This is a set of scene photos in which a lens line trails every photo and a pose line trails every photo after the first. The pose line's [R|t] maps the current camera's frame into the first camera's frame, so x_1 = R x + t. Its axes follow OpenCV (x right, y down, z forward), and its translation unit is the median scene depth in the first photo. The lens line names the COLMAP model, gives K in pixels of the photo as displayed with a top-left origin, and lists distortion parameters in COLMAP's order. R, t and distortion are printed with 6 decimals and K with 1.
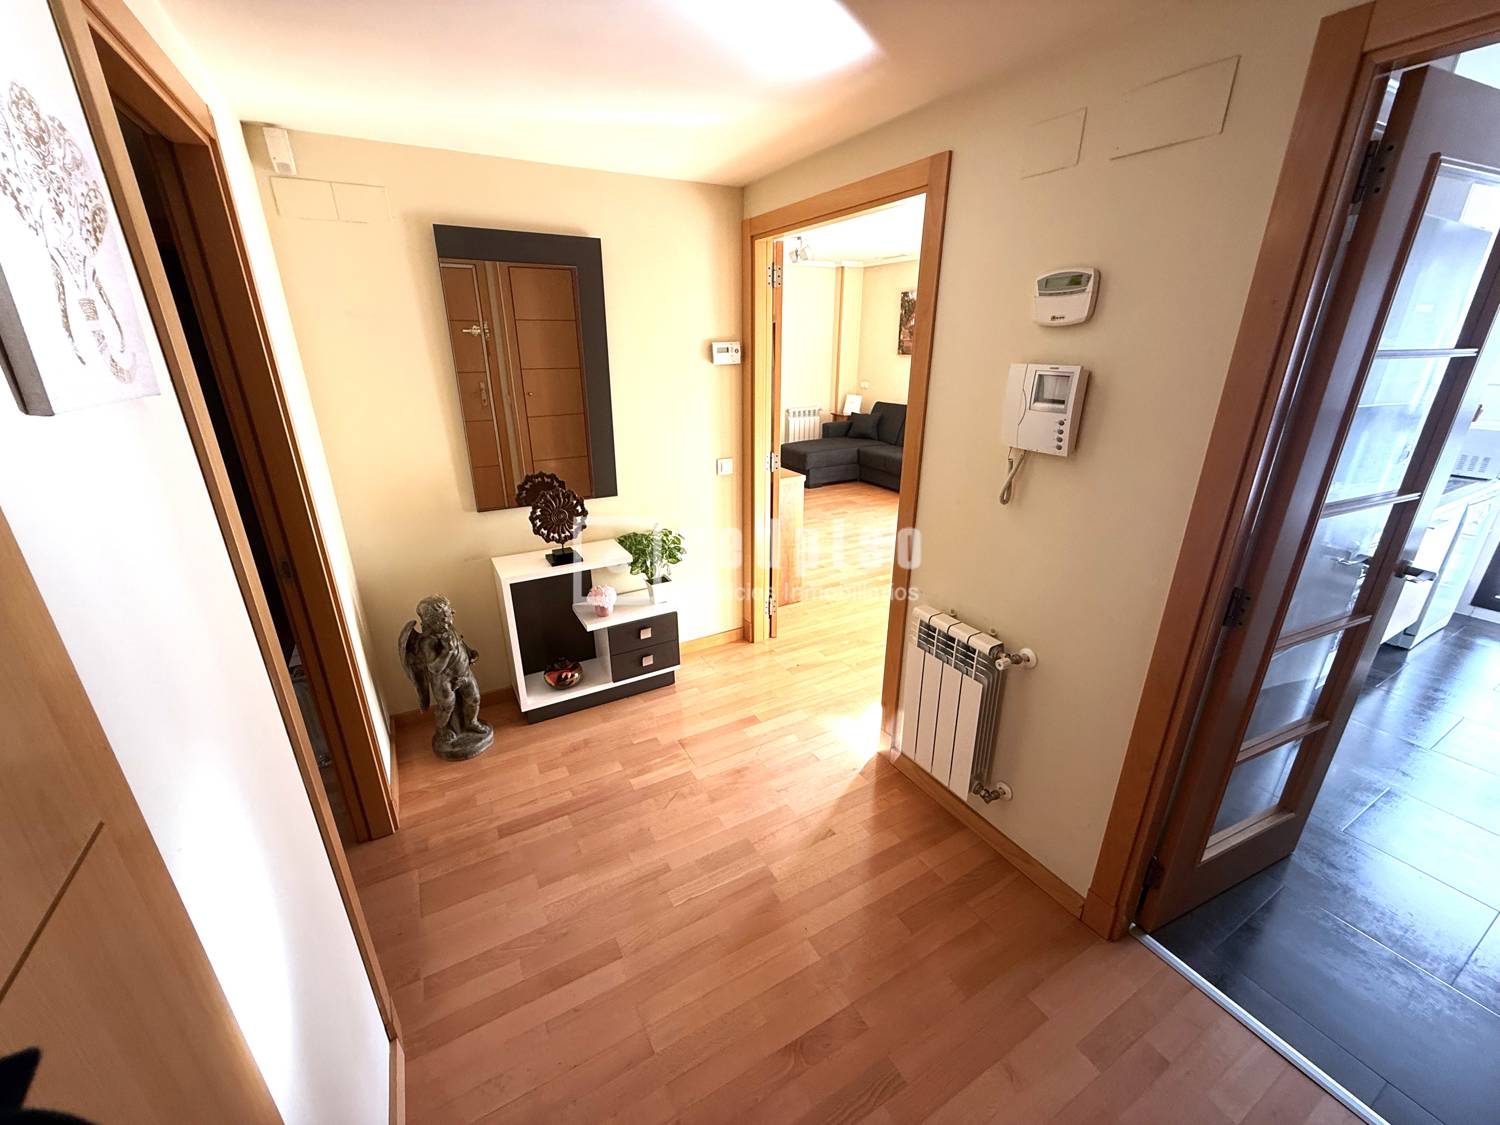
lens RADIAL K [[596.2, 0, 748.2], [0, 596.2, 562.5], [0, 0, 1]] dist [0.001513, -0.000407]
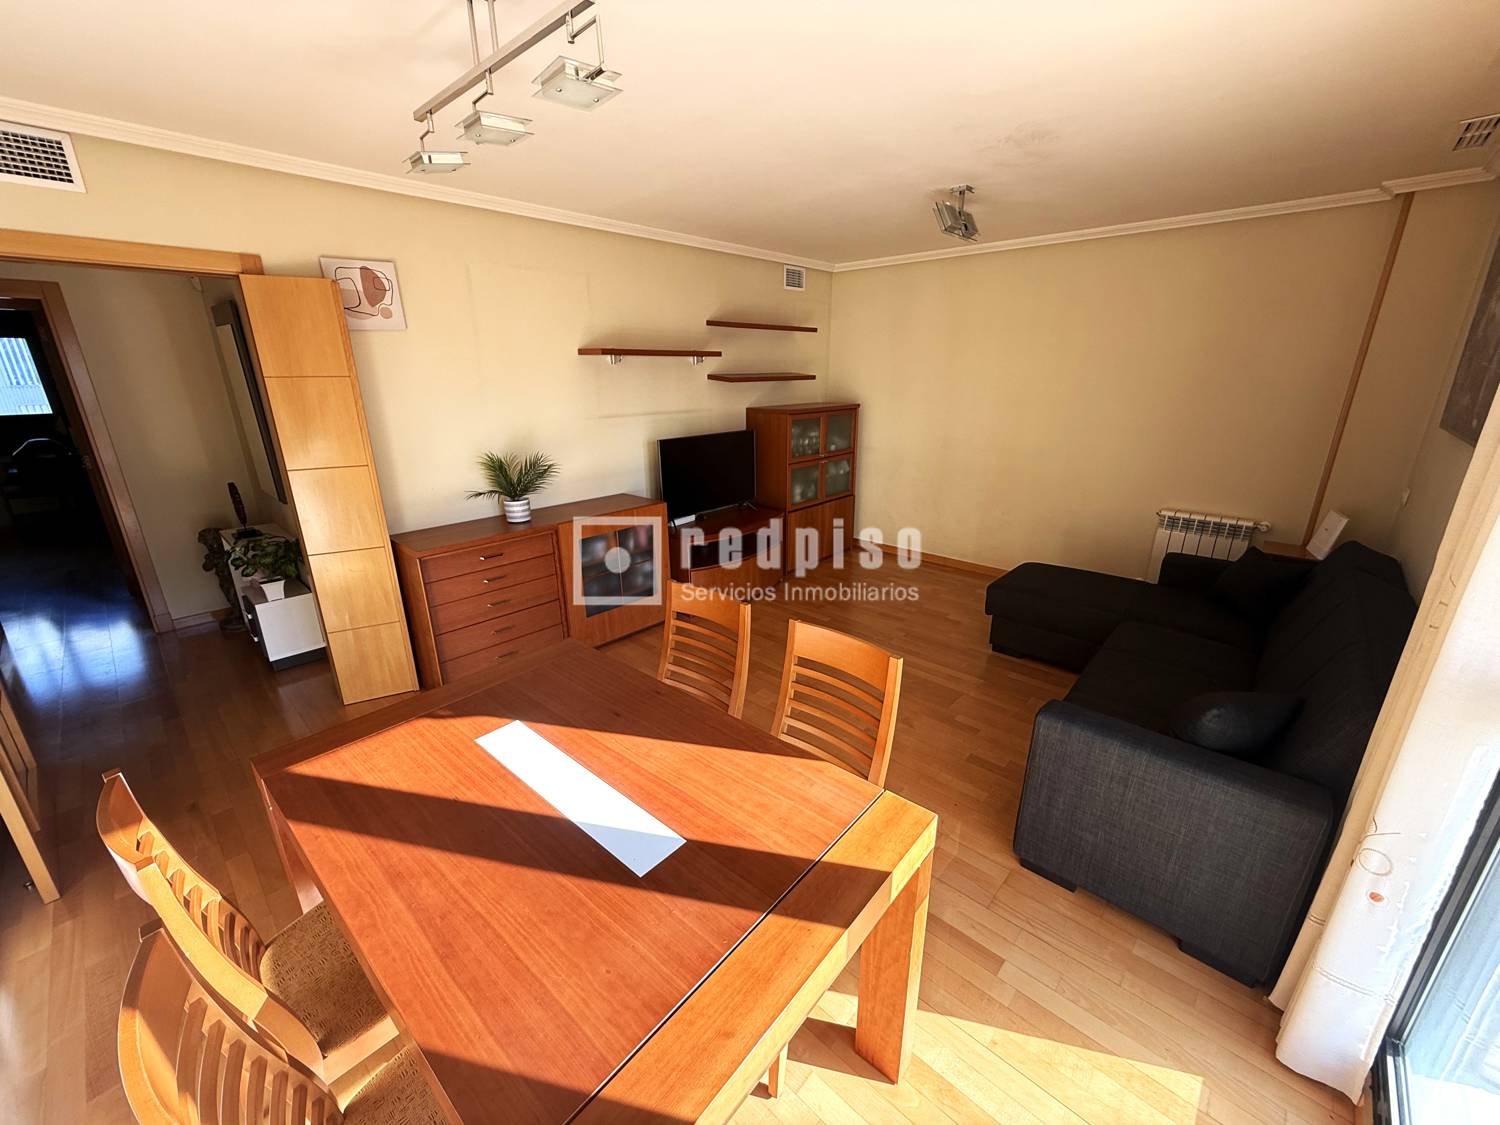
lens RADIAL K [[596.2, 0, 748.2], [0, 596.2, 562.5], [0, 0, 1]] dist [0.001513, -0.000407]
pose [[0.305002, 0.297775, -0.904602, 0.469467], [-0.331191, 0.923738, 0.192407, -0.213247], [0.892909, 0.240912, 0.380362, 0.543369]]
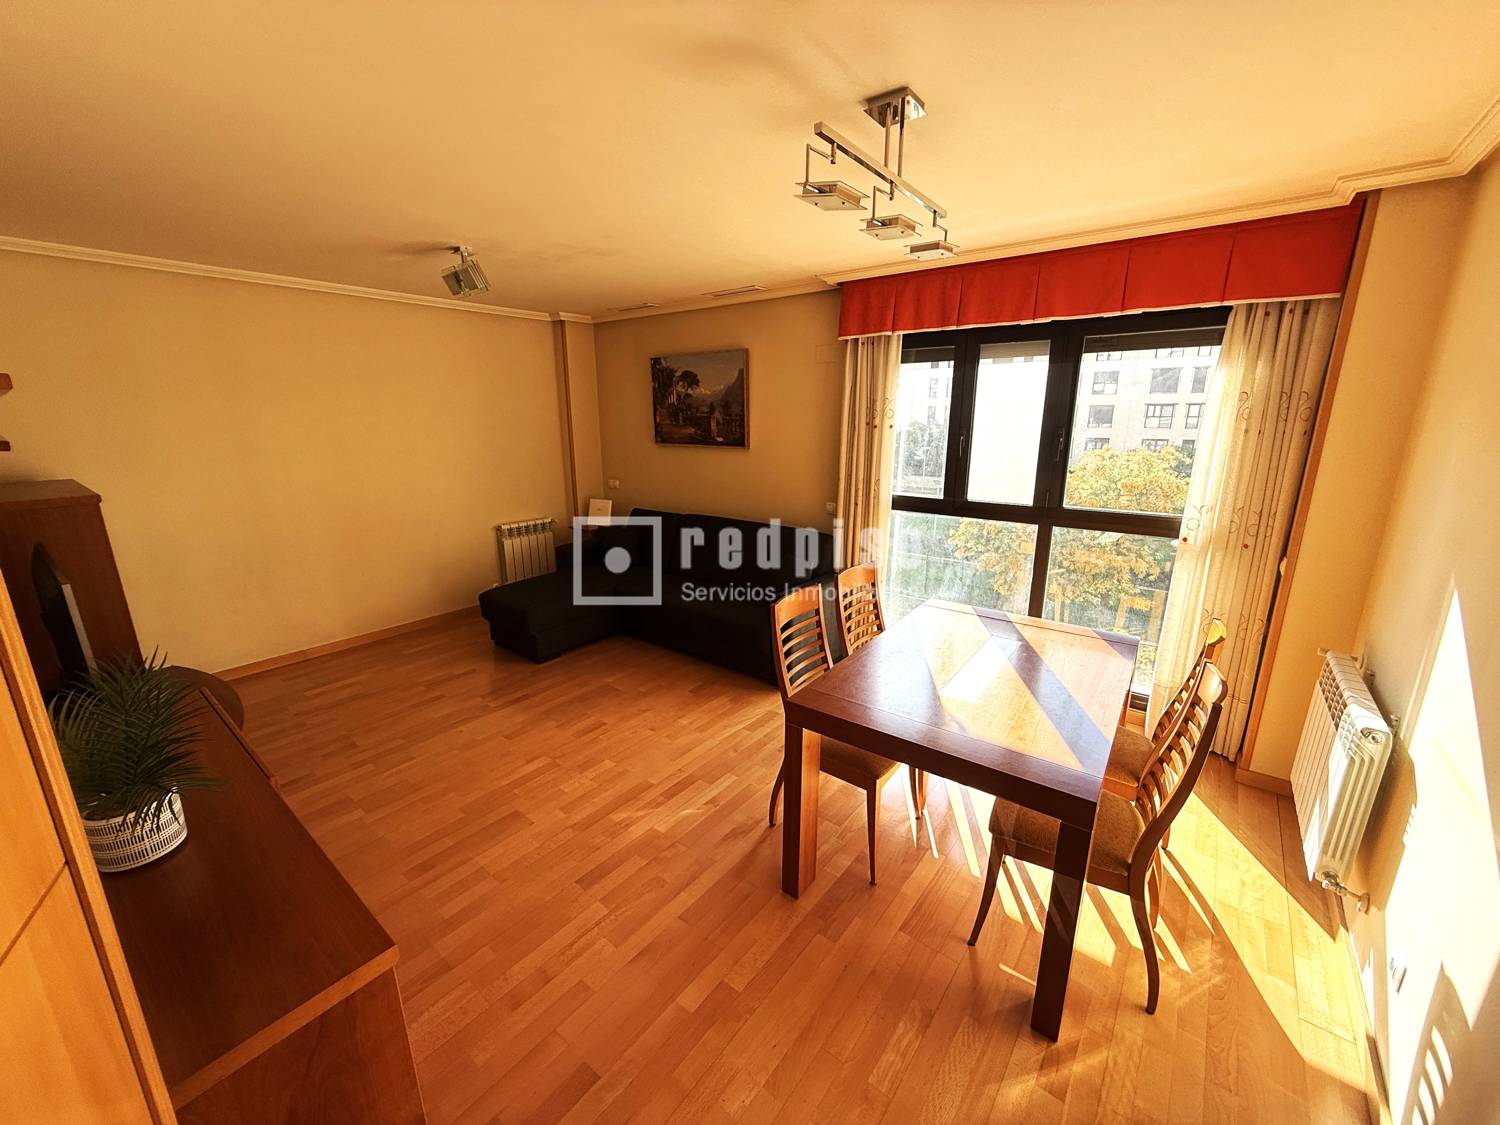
lens RADIAL K [[596.2, 0, 748.2], [0, 596.2, 562.5], [0, 0, 1]] dist [0.001513, -0.000407]
pose [[0.924381, -0.091528, 0.370328, 0.079303], [0.133076, 0.987175, -0.088188, -0.134786], [-0.357507, 0.130801, 0.924705, 0.332474]]
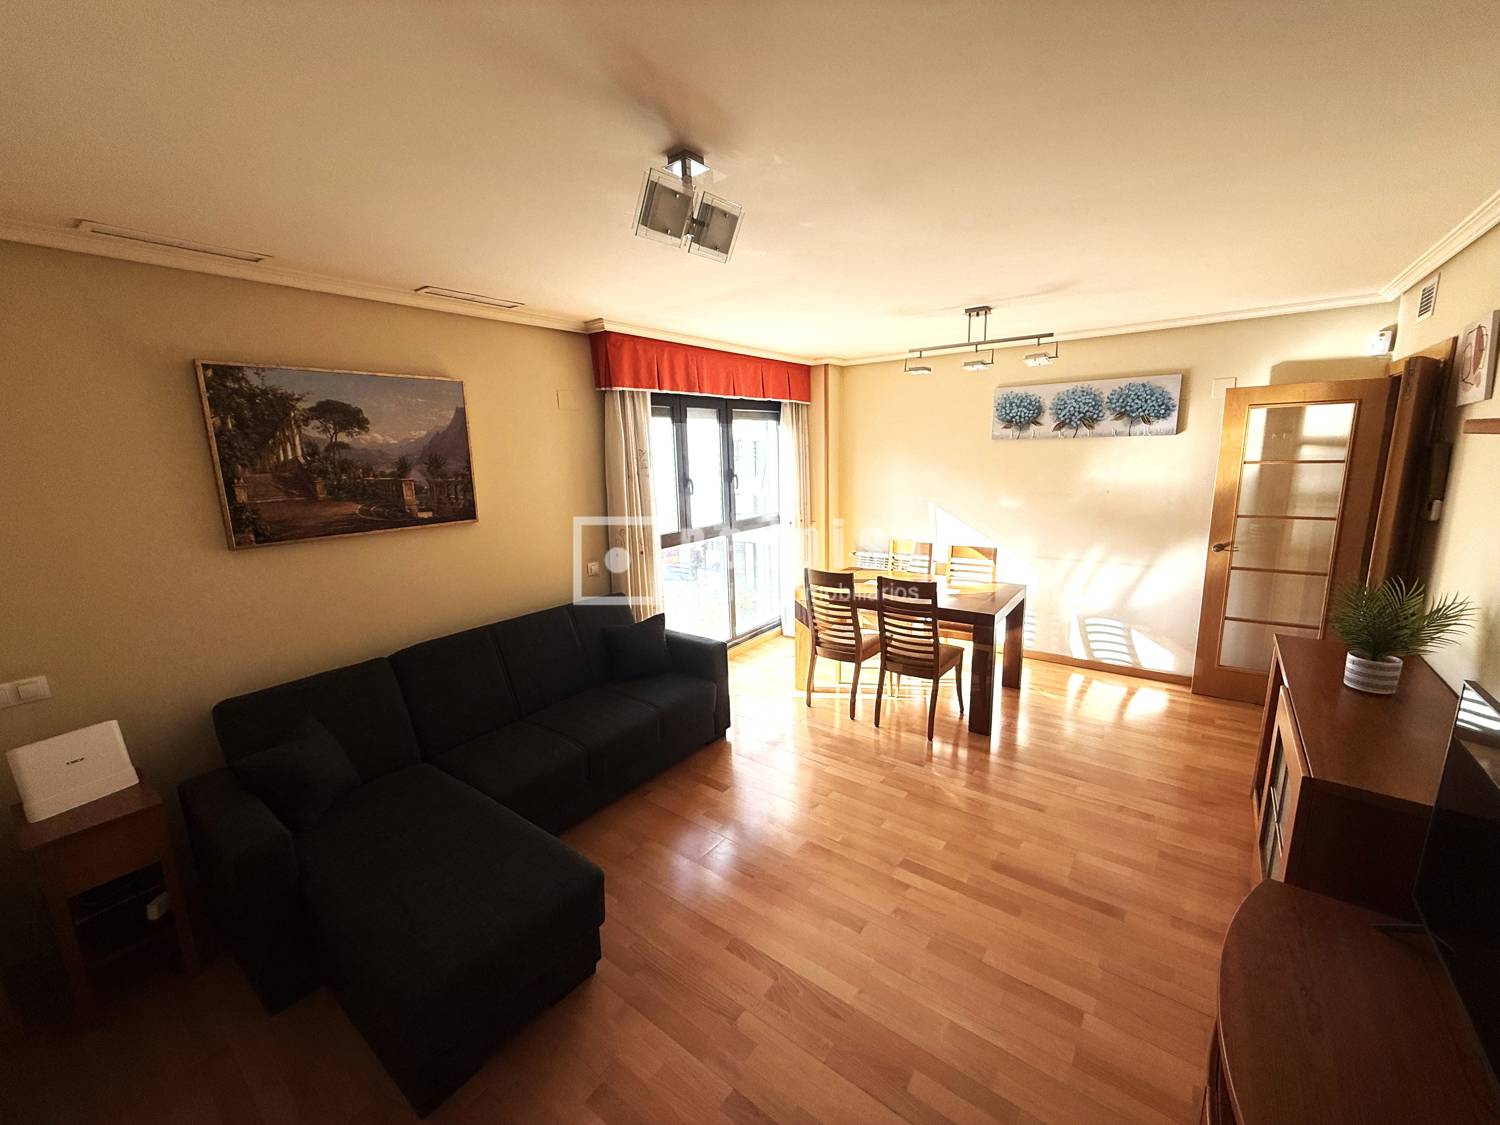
lens RADIAL K [[596.2, 0, 748.2], [0, 596.2, 562.5], [0, 0, 1]] dist [0.001513, -0.000407]
pose [[-0.393876, -0.158722, 0.905356, -0.155728], [0.351915, 0.883887, 0.308059, -0.346900], [-0.849128, 0.439945, -0.292285, 0.871003]]
